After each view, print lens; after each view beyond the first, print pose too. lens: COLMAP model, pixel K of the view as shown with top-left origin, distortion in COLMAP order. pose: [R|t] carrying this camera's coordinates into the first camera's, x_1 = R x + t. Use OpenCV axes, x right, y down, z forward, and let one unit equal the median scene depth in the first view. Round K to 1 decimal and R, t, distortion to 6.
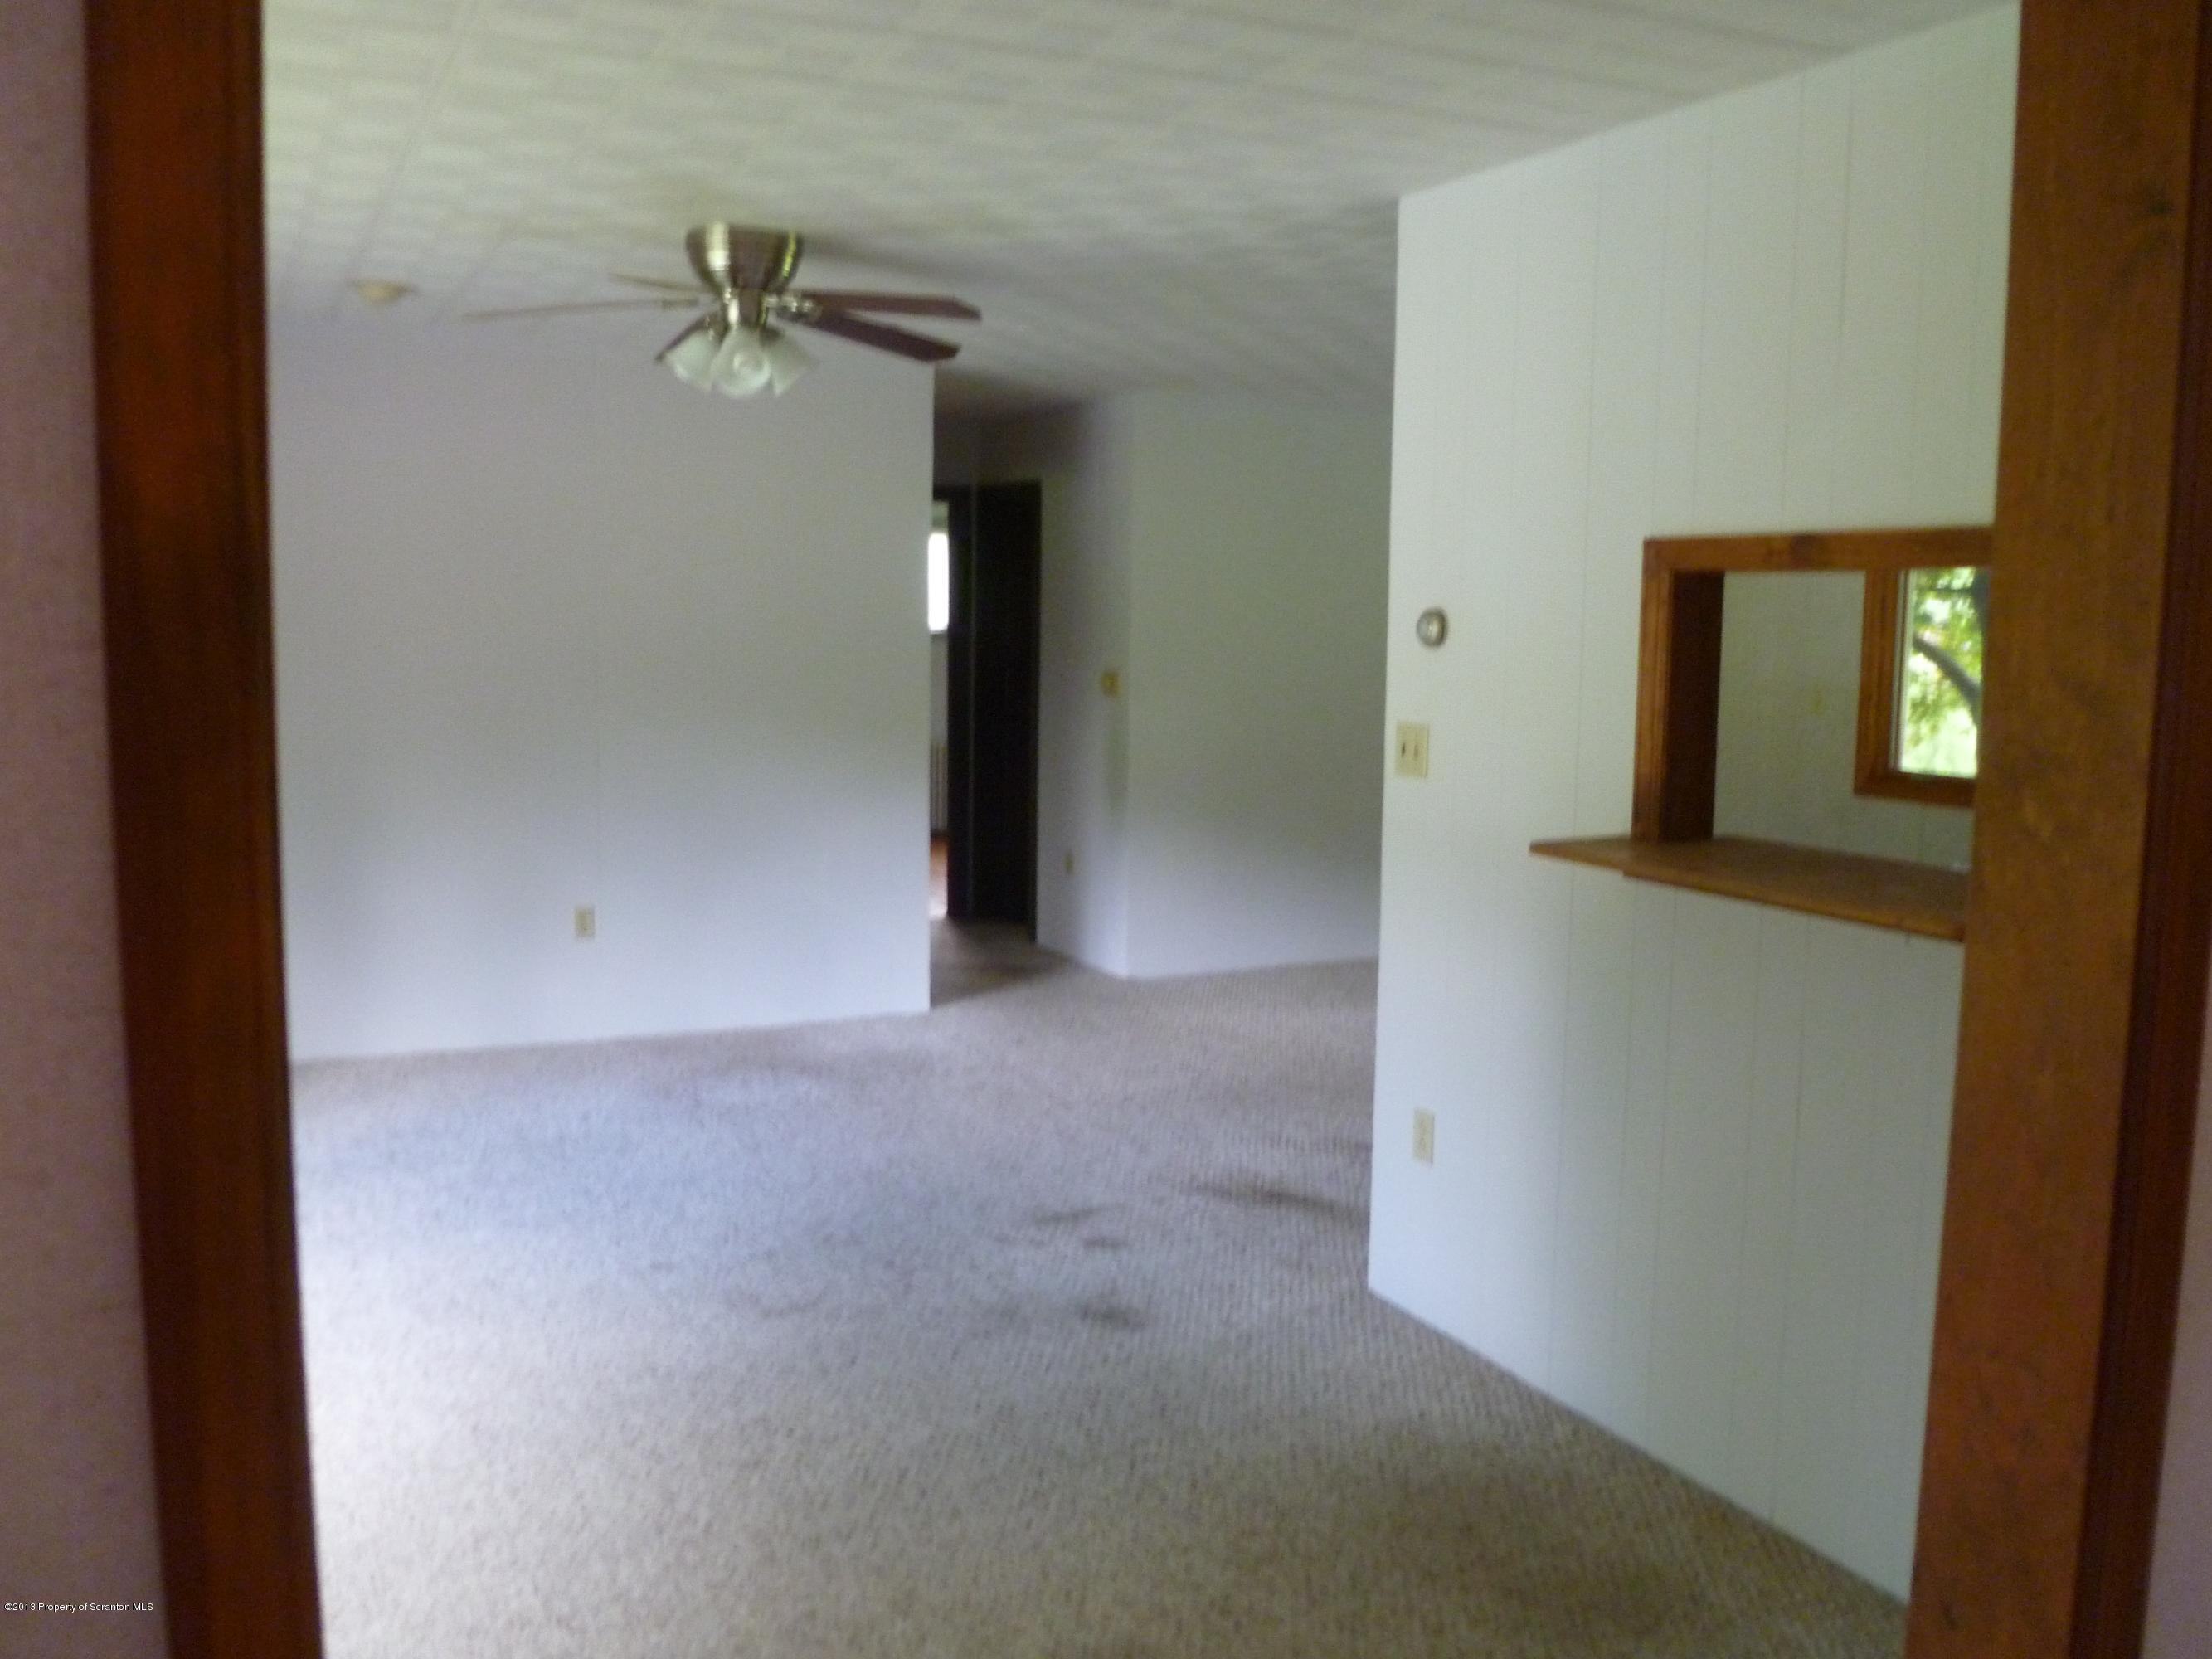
lens RADIAL K [[1853.1, 0, 1106.0], [0, 1853.1, 829.5], [0, 0, 1]] dist [-0.060649, -0.002943]
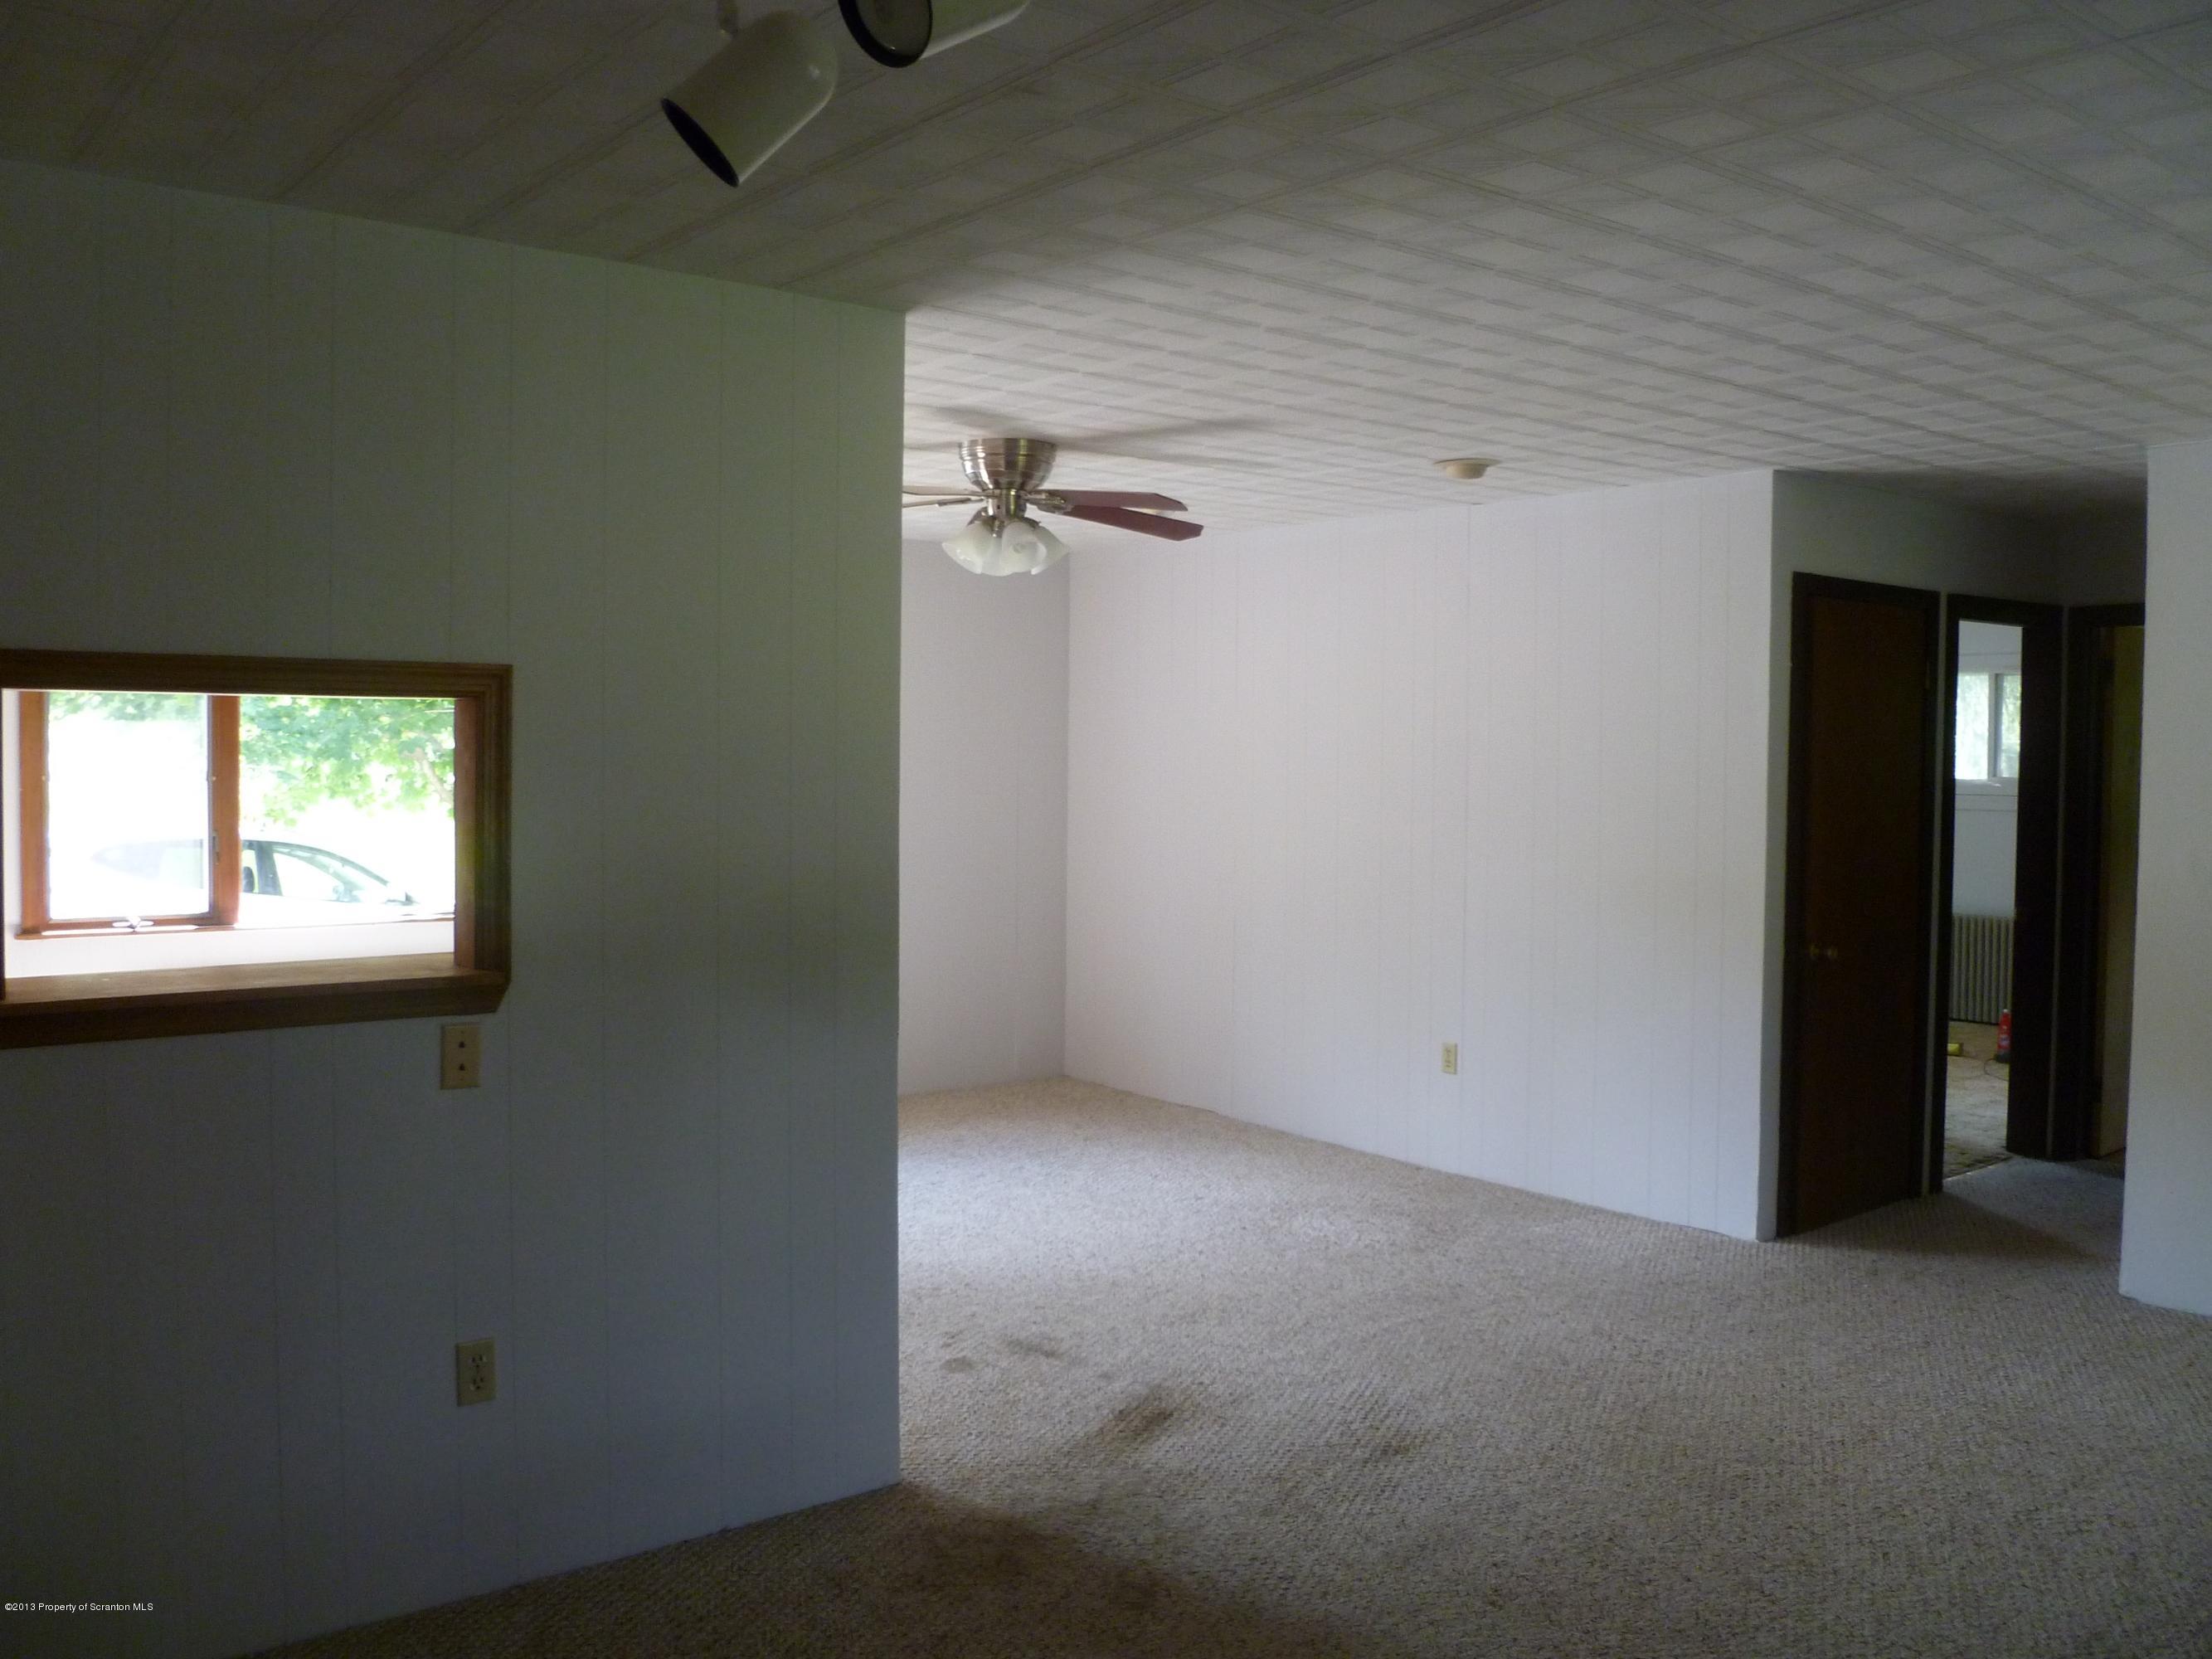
lens RADIAL K [[1853.1, 0, 1106.0], [0, 1853.1, 829.5], [0, 0, 1]] dist [-0.060649, -0.002943]
pose [[0.215483, 0.025847, -0.976165, 1.048555], [-0.121127, 0.992637, -0.000455, -0.082467], [0.968966, 0.118338, 0.217027, 0.858510]]
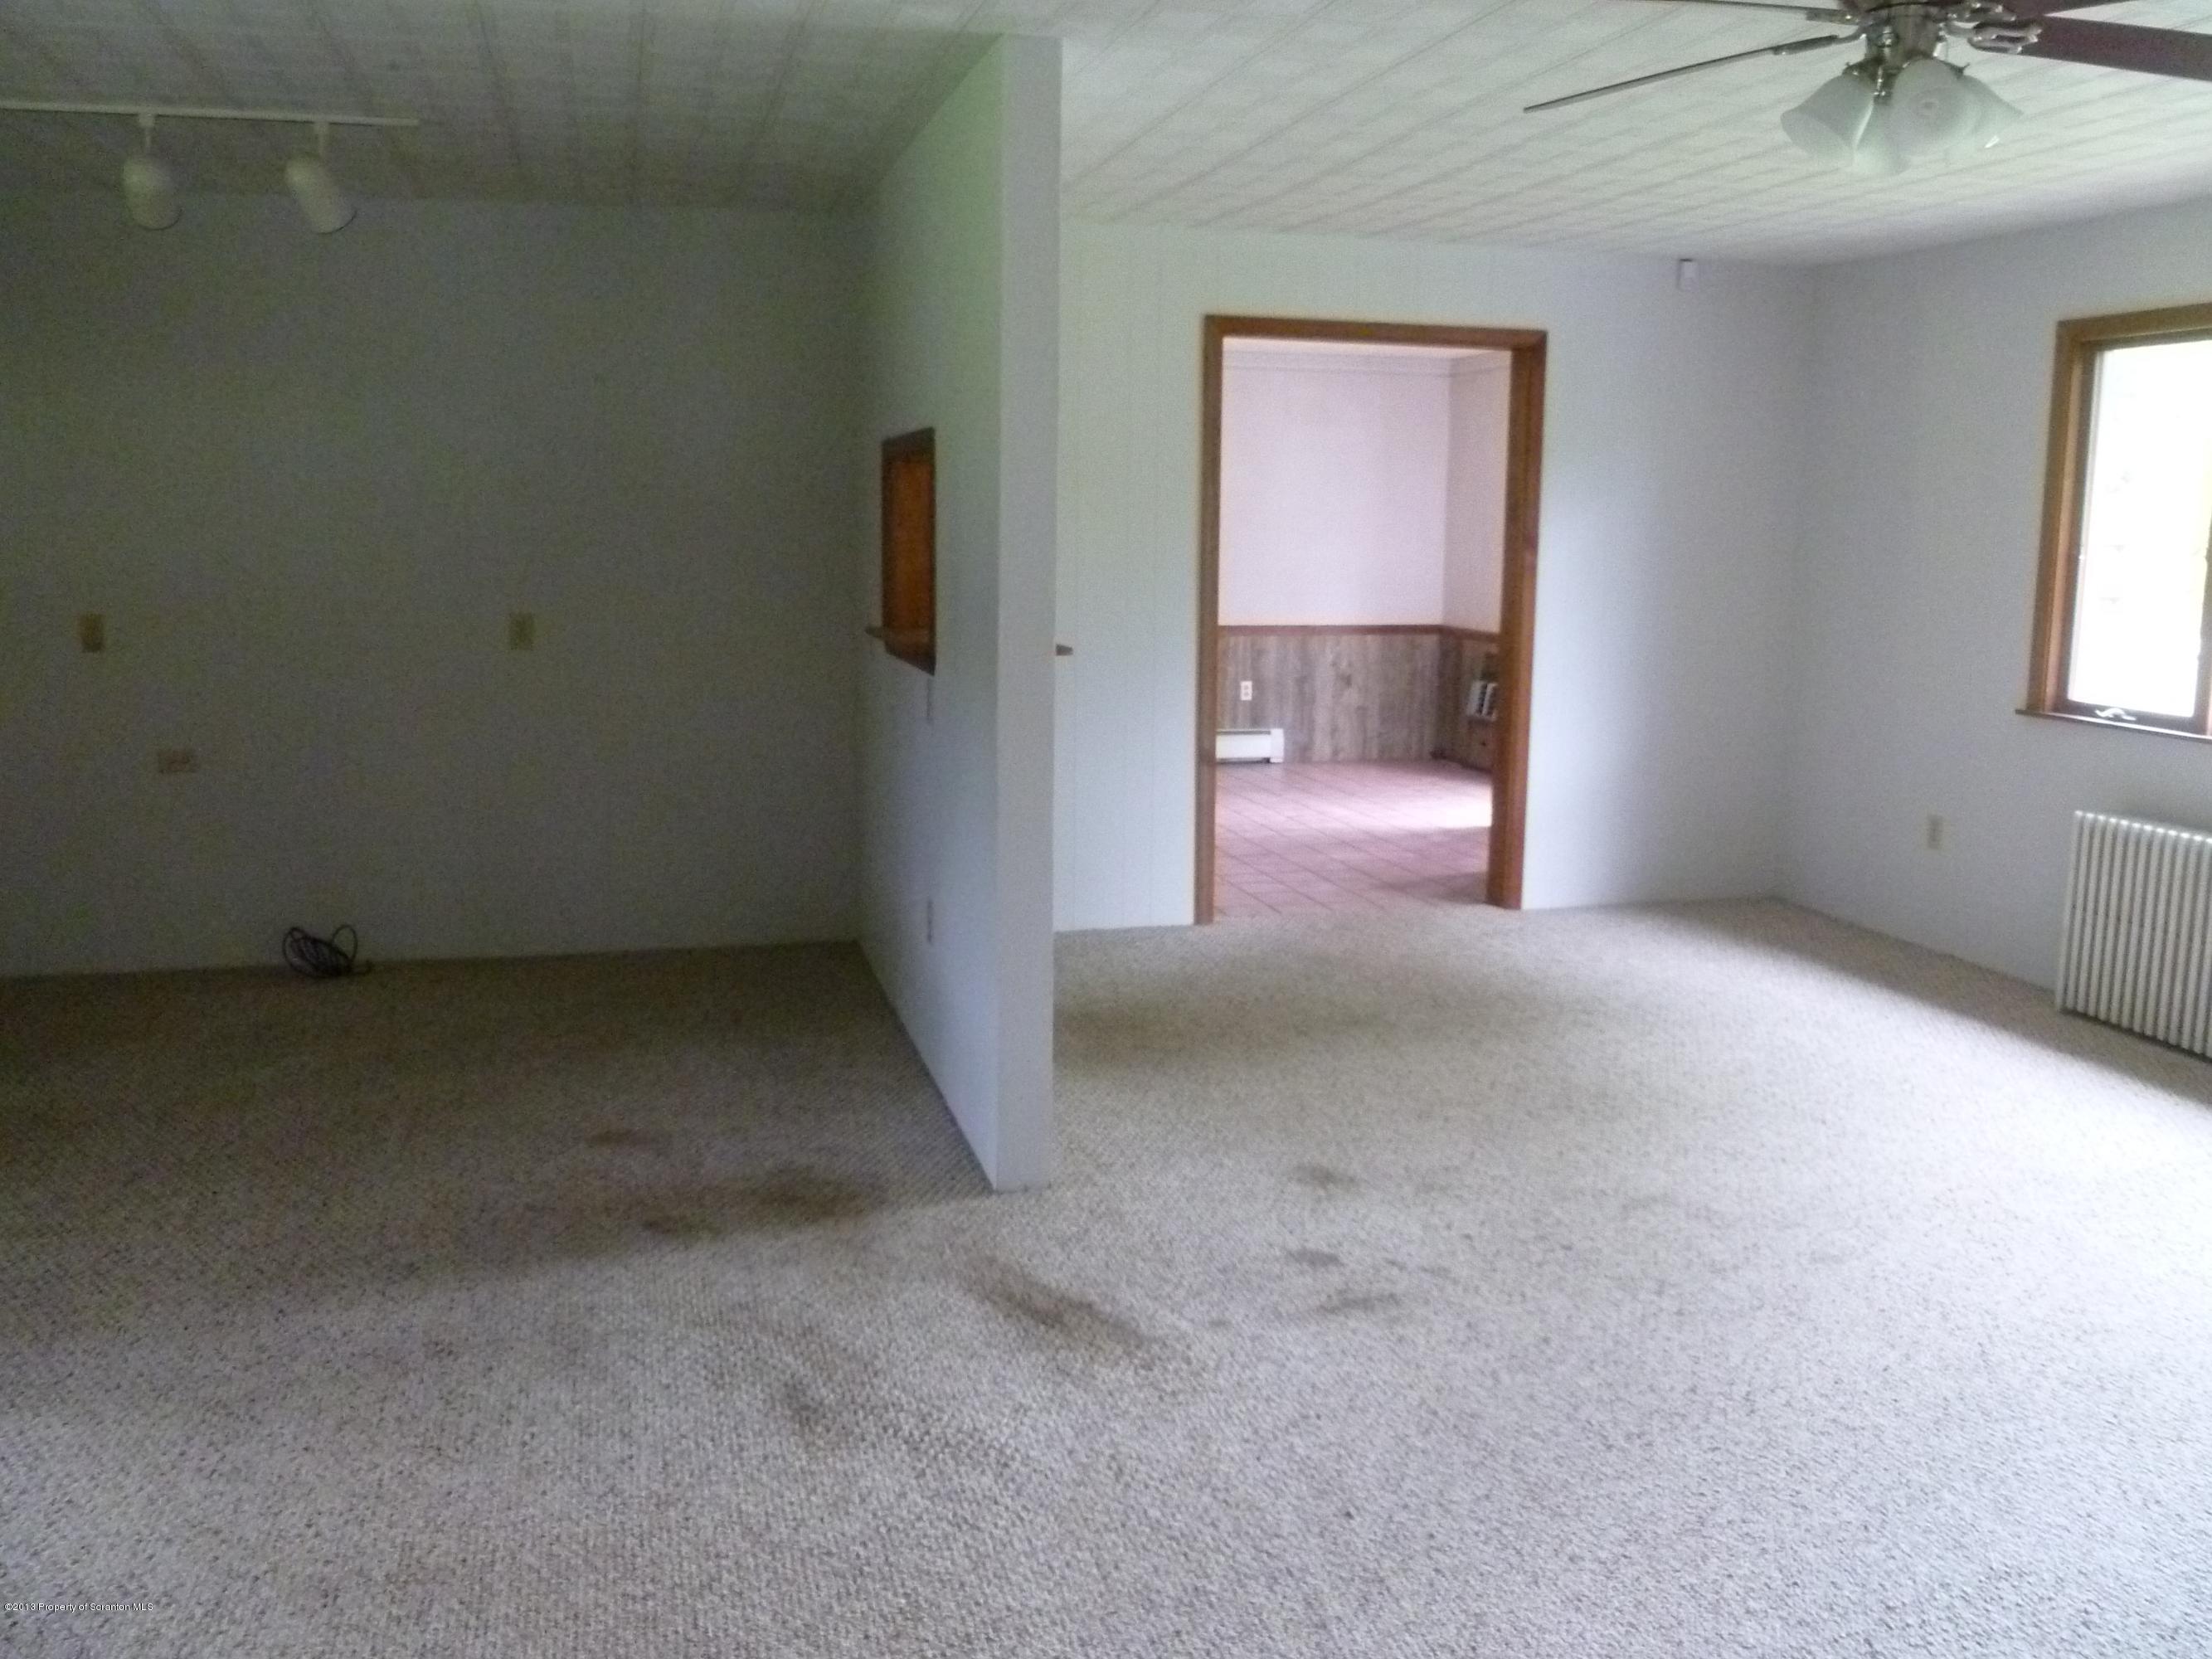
lens RADIAL K [[1853.1, 0, 1106.0], [0, 1853.1, 829.5], [0, 0, 1]] dist [-0.060649, -0.002943]
pose [[-0.980030, -0.055885, 0.190833, -0.059115], [0.000067, 0.959602, 0.281361, -0.200283], [-0.198848, 0.275755, -0.940435, 1.818998]]
